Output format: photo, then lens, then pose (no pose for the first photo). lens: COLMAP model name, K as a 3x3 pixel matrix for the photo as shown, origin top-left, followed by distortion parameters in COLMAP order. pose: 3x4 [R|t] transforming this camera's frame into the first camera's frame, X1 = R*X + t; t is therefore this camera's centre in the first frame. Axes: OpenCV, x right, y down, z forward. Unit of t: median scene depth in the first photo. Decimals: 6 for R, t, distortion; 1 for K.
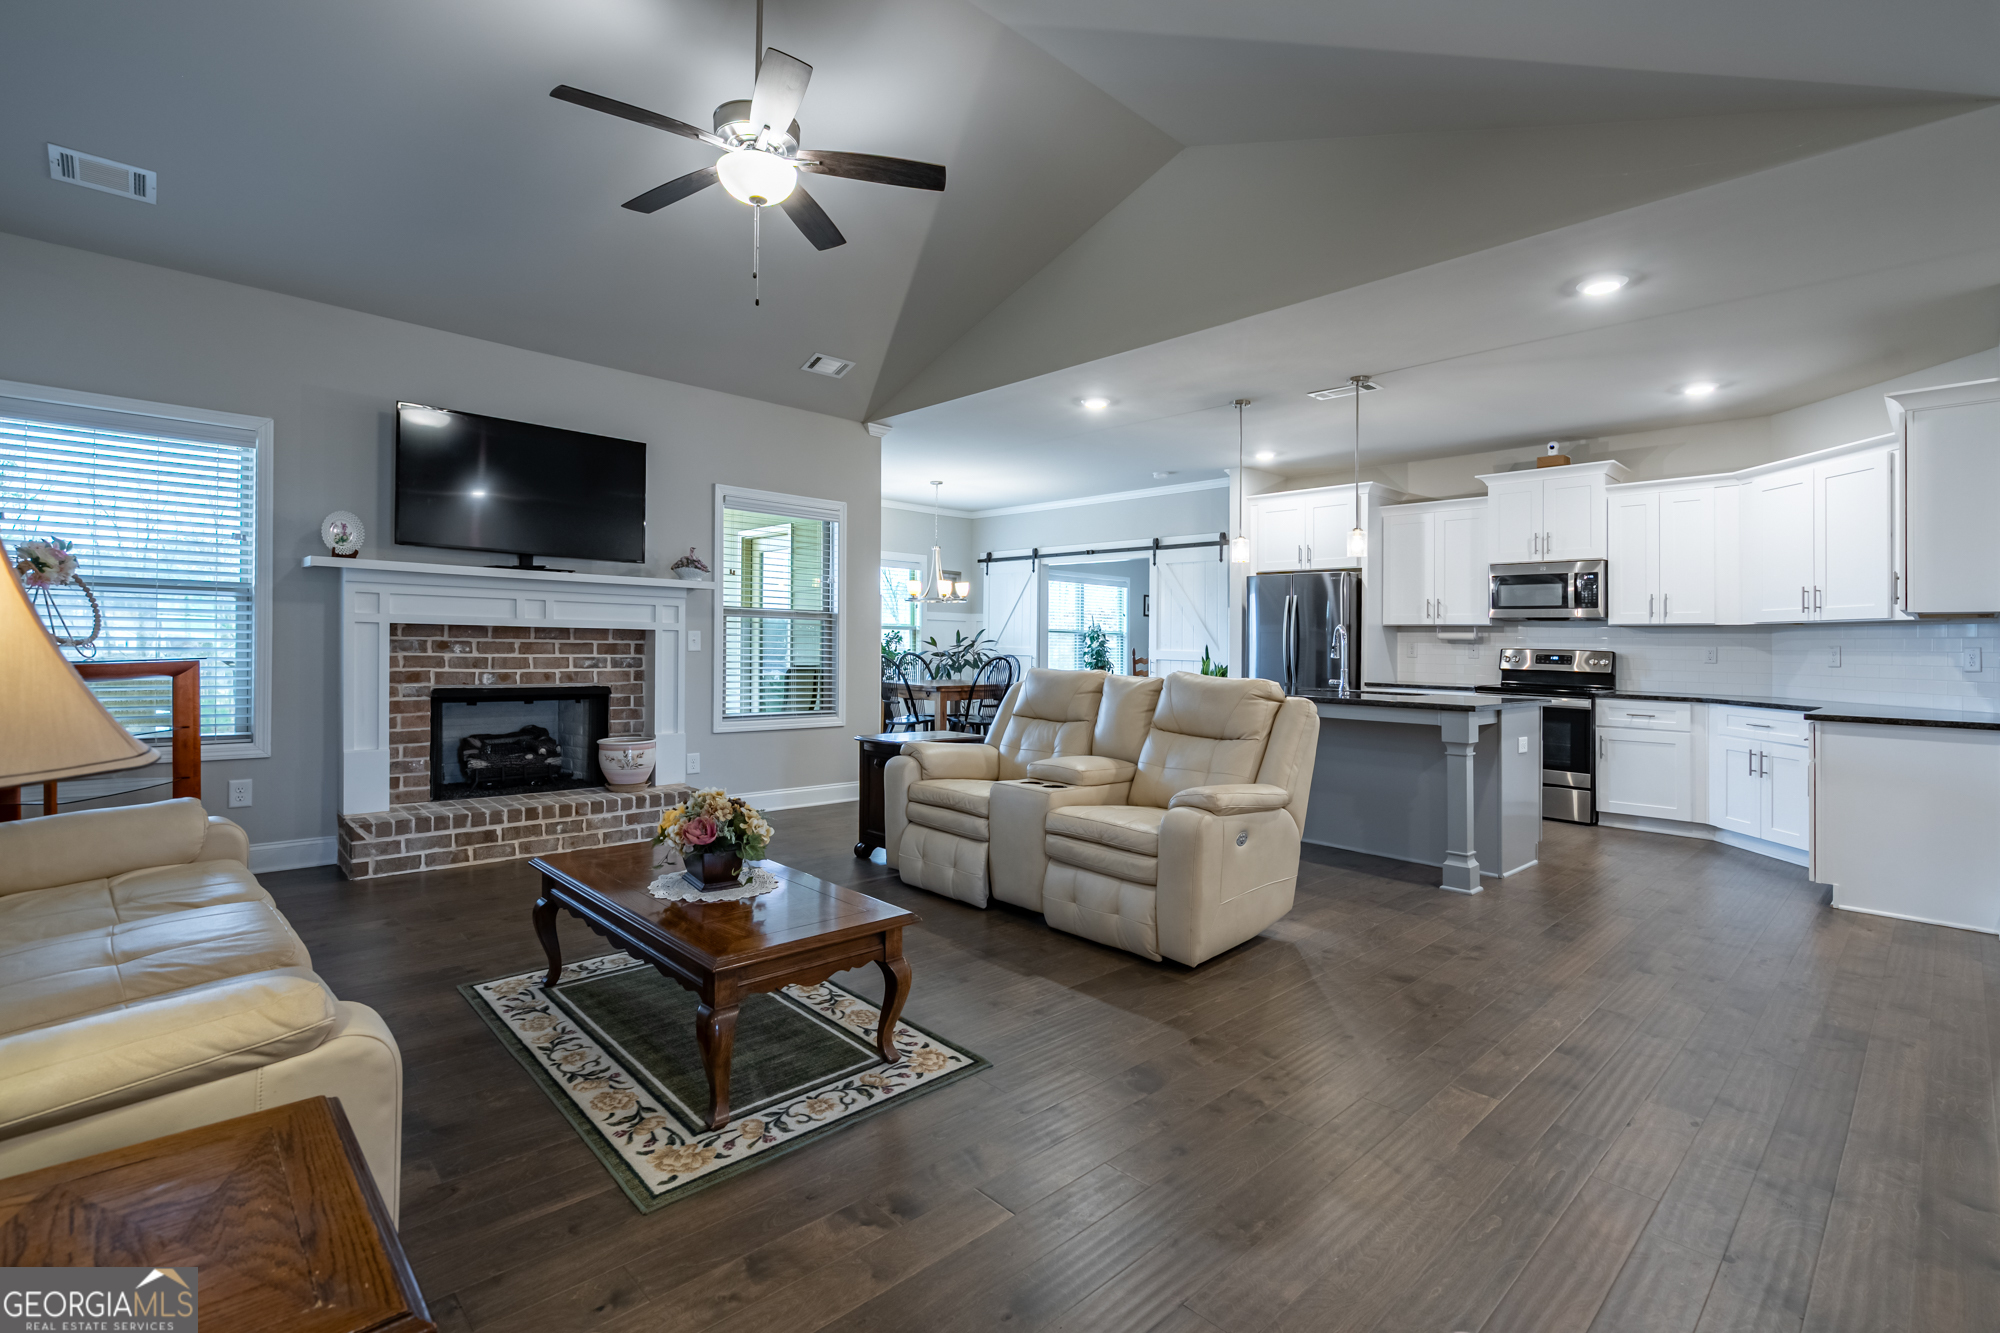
lens RADIAL K [[910.7, 0, 1015.4], [0, 910.7, 658.1], [0, 0, 1]] dist [-0.005132, 0.000306]
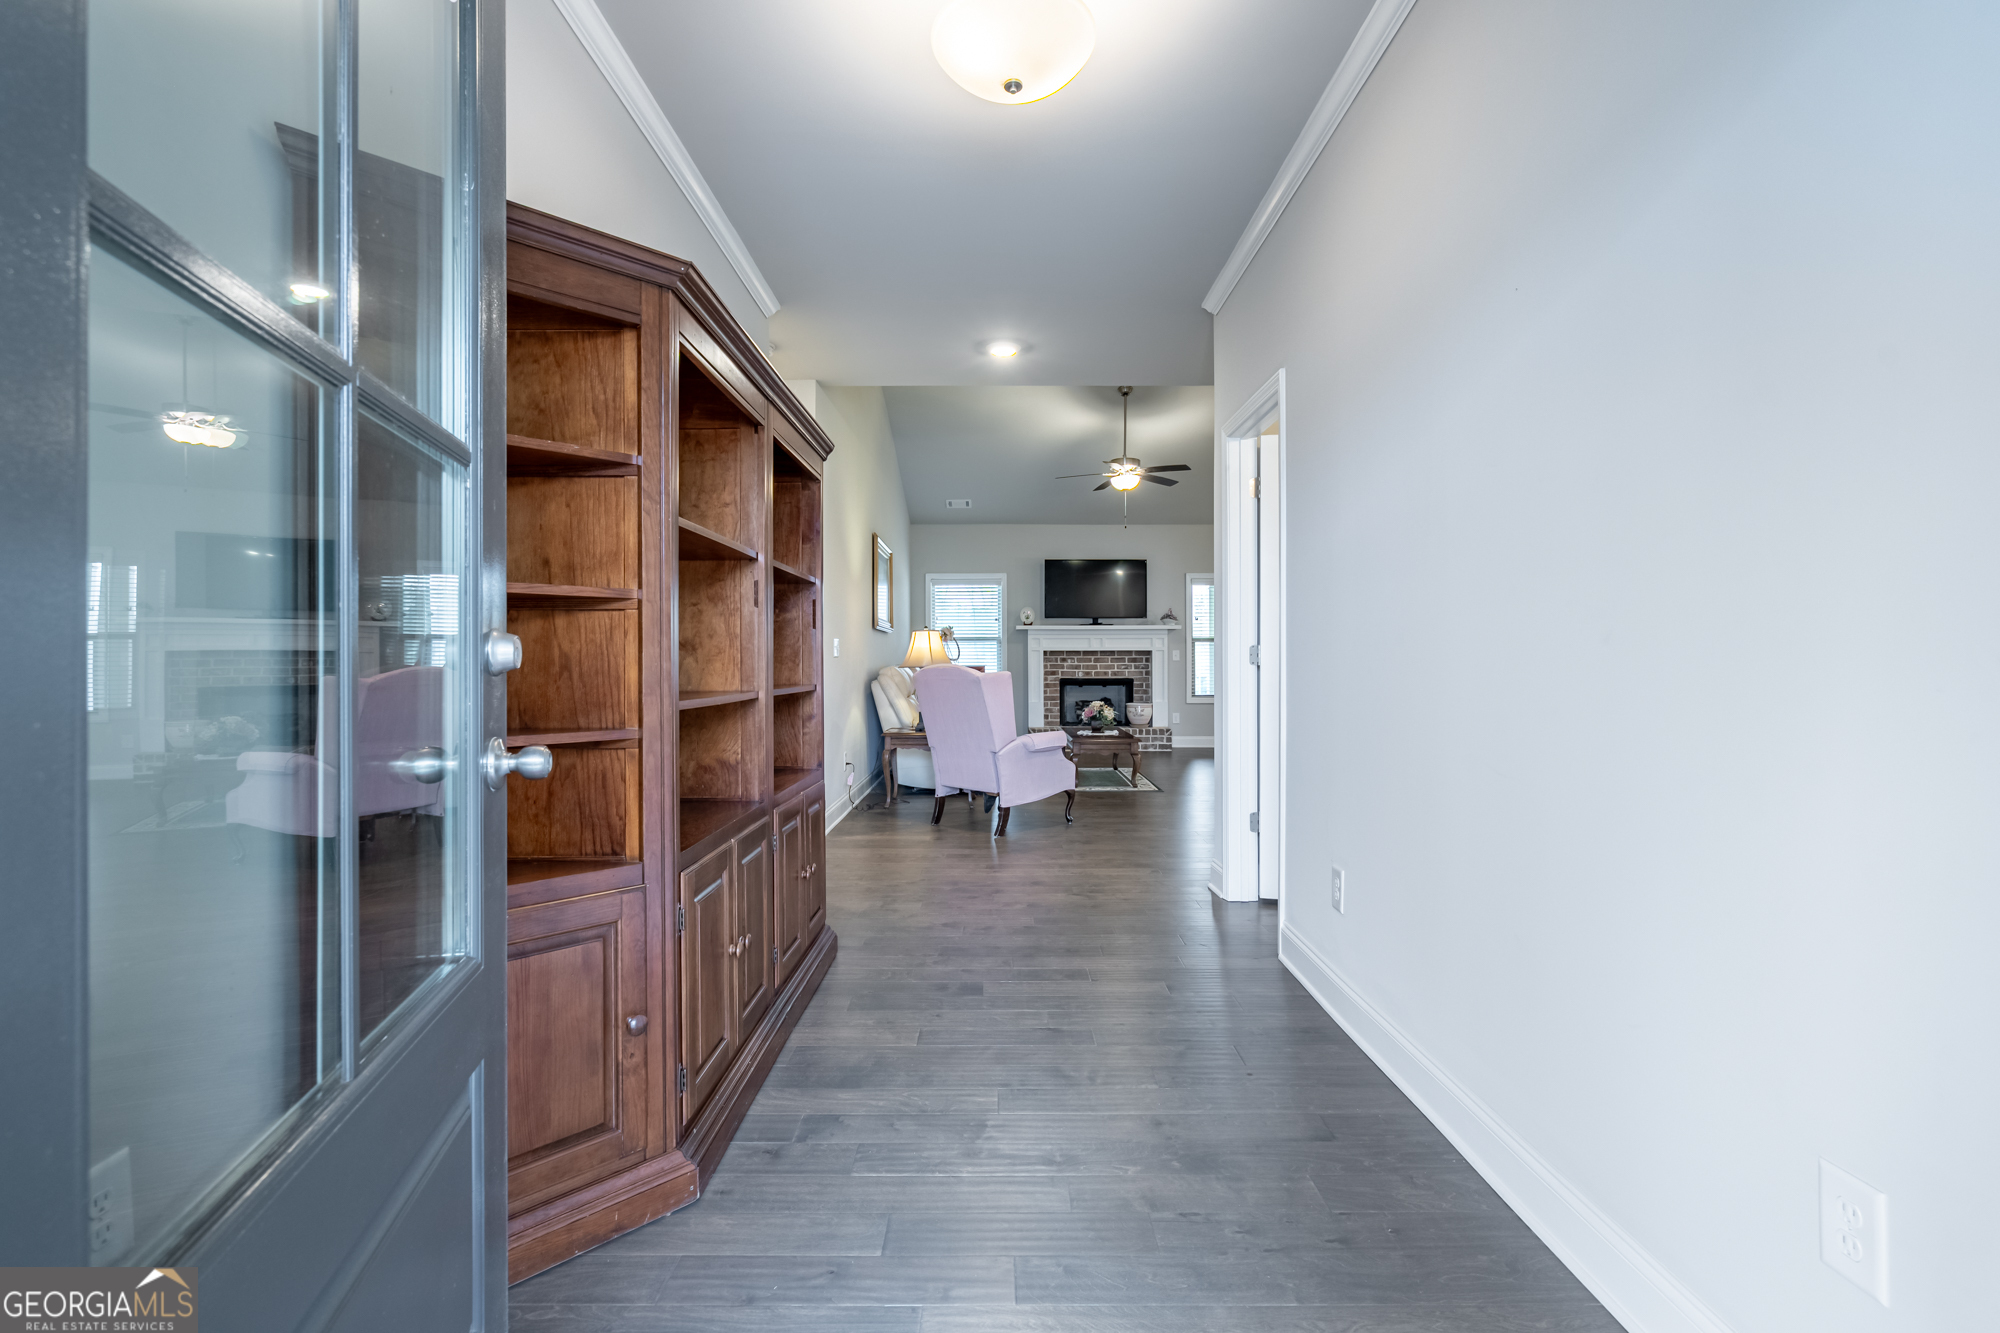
lens RADIAL K [[910.7, 0, 986.2], [0, 910.7, 676.9], [0, 0, 1]] dist [-0.005132, 0.000306]
pose [[0.710498, -0.010204, -0.703625, 0.847422], [0.005403, 0.999944, -0.009046, 0.048998], [0.703678, 0.002626, 0.710514, -0.778054]]
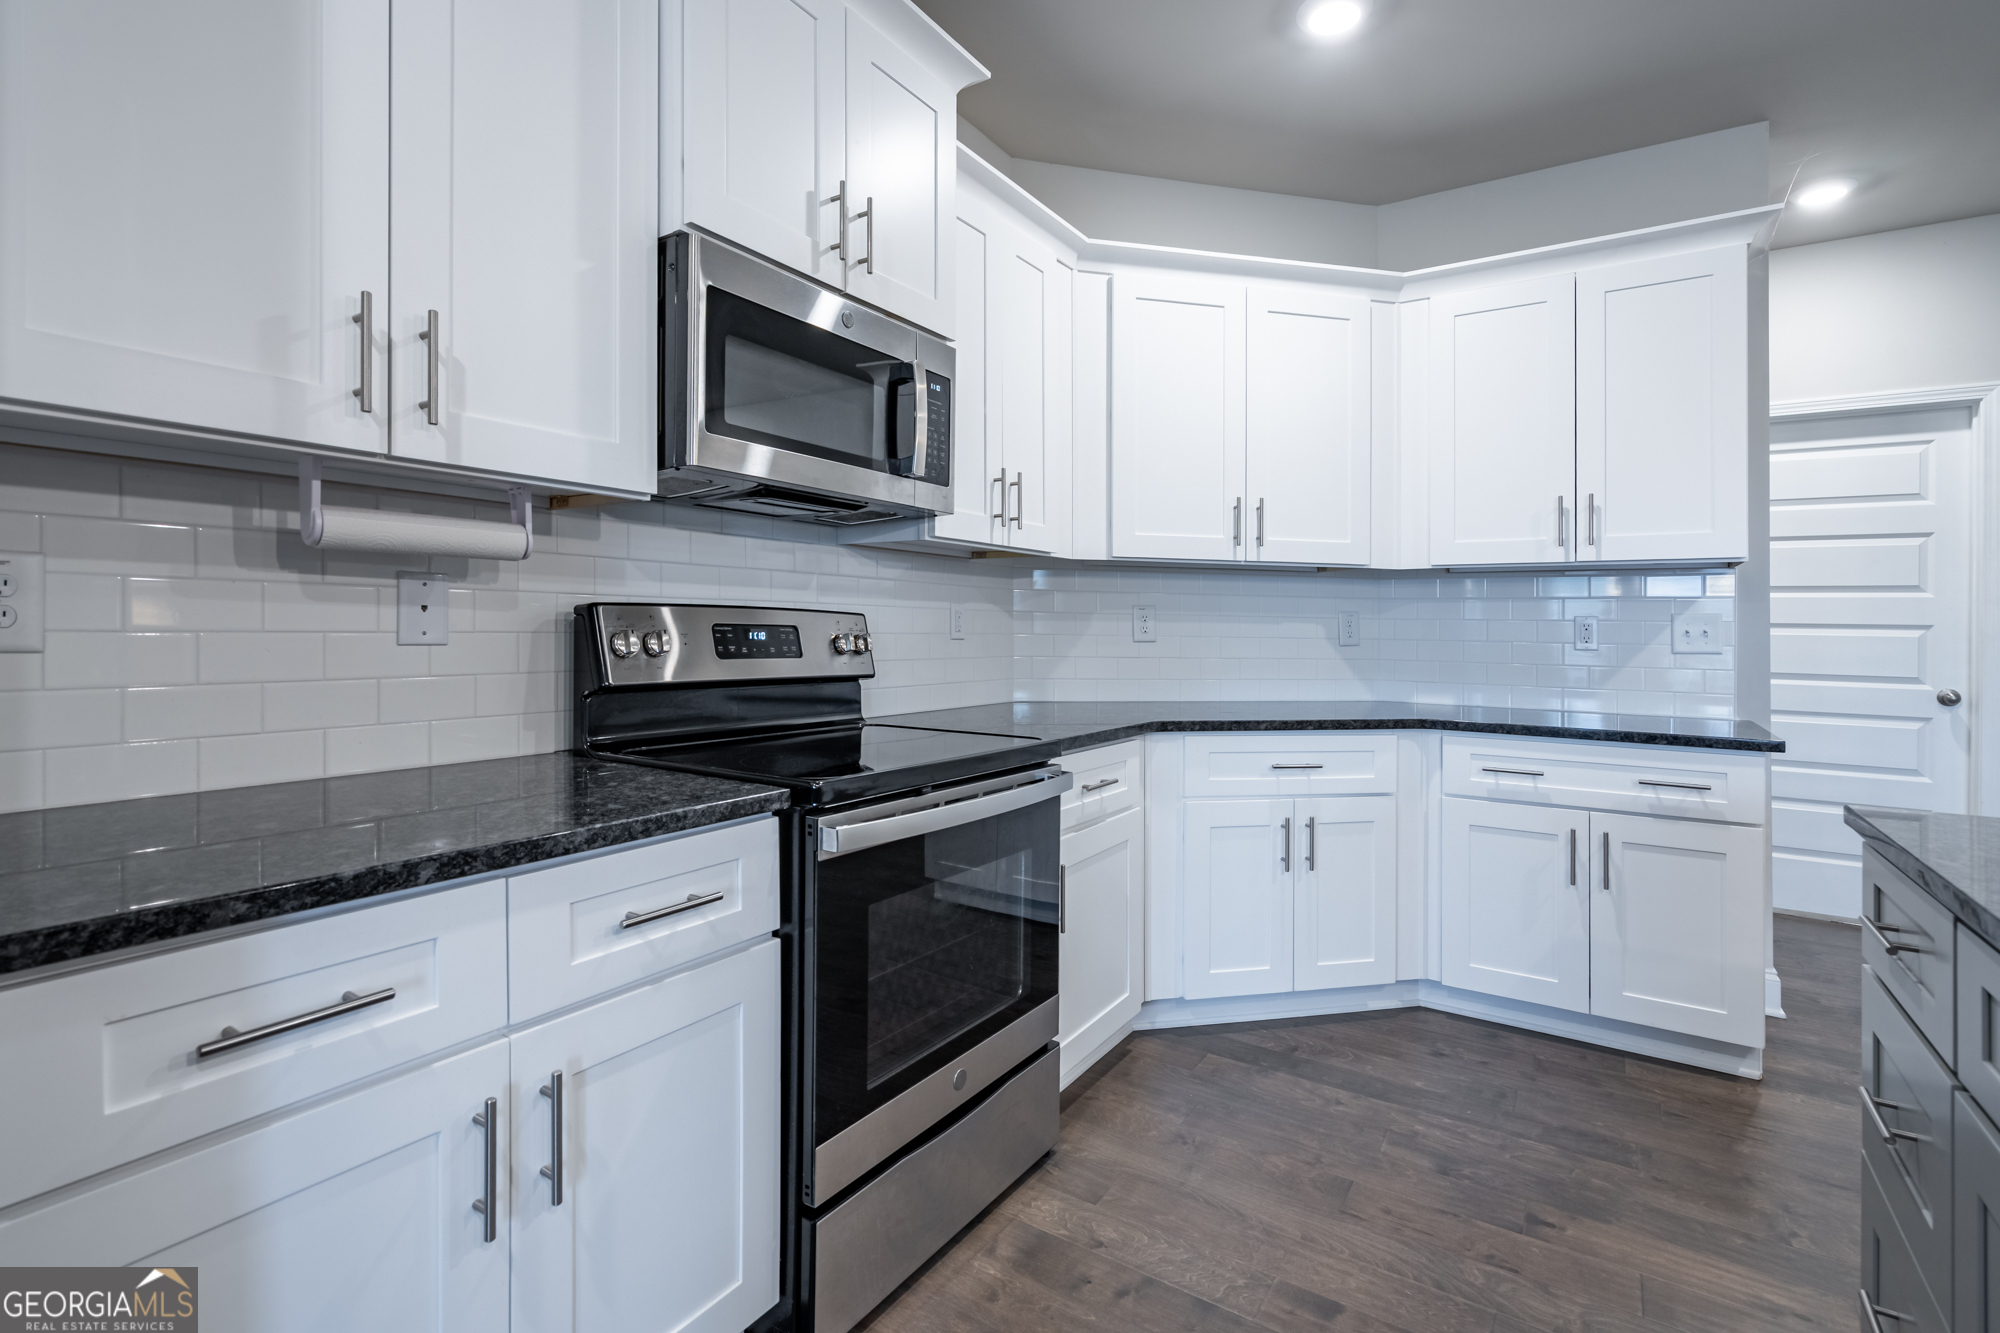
lens RADIAL K [[910.7, 0, 1013.0], [0, 910.7, 610.2], [0, 0, 1]] dist [-0.005132, 0.000306]
pose [[-0.221496, -0.006718, 0.975138, 0.394930], [-0.005894, 0.999967, 0.005551, -0.014232], [-0.975144, -0.004518, -0.221528, 1.350610]]
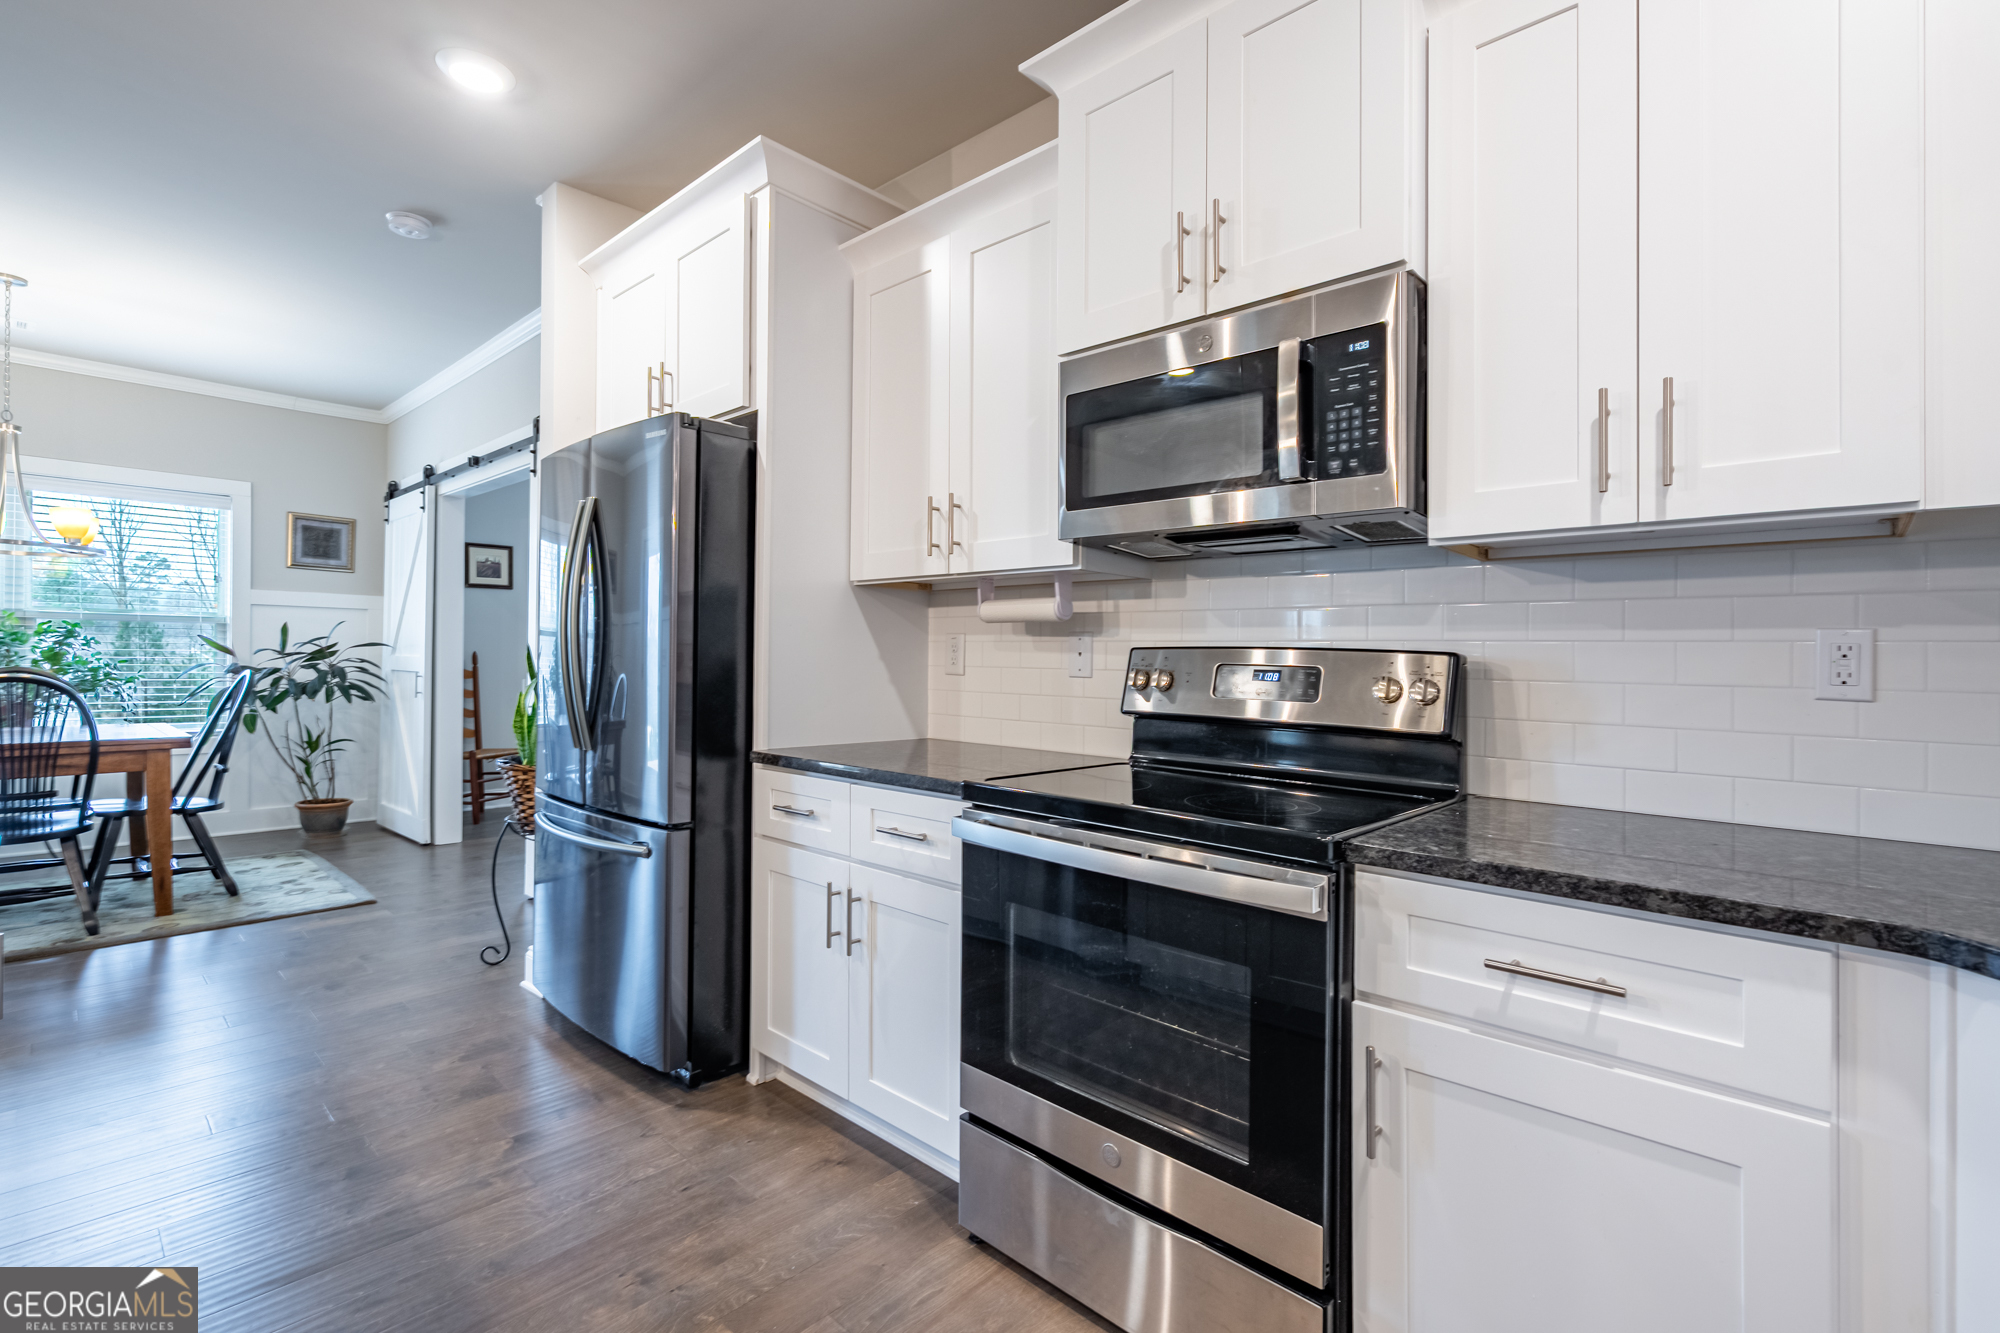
lens RADIAL K [[910.7, 0, 1012.2], [0, 910.7, 669.9], [0, 0, 1]] dist [-0.005132, 0.000306]
pose [[0.998443, -0.003363, 0.055673, 0.680160], [0.003461, 0.999993, -0.001661, -0.002747], [-0.055667, 0.001851, 0.998448, 0.982906]]
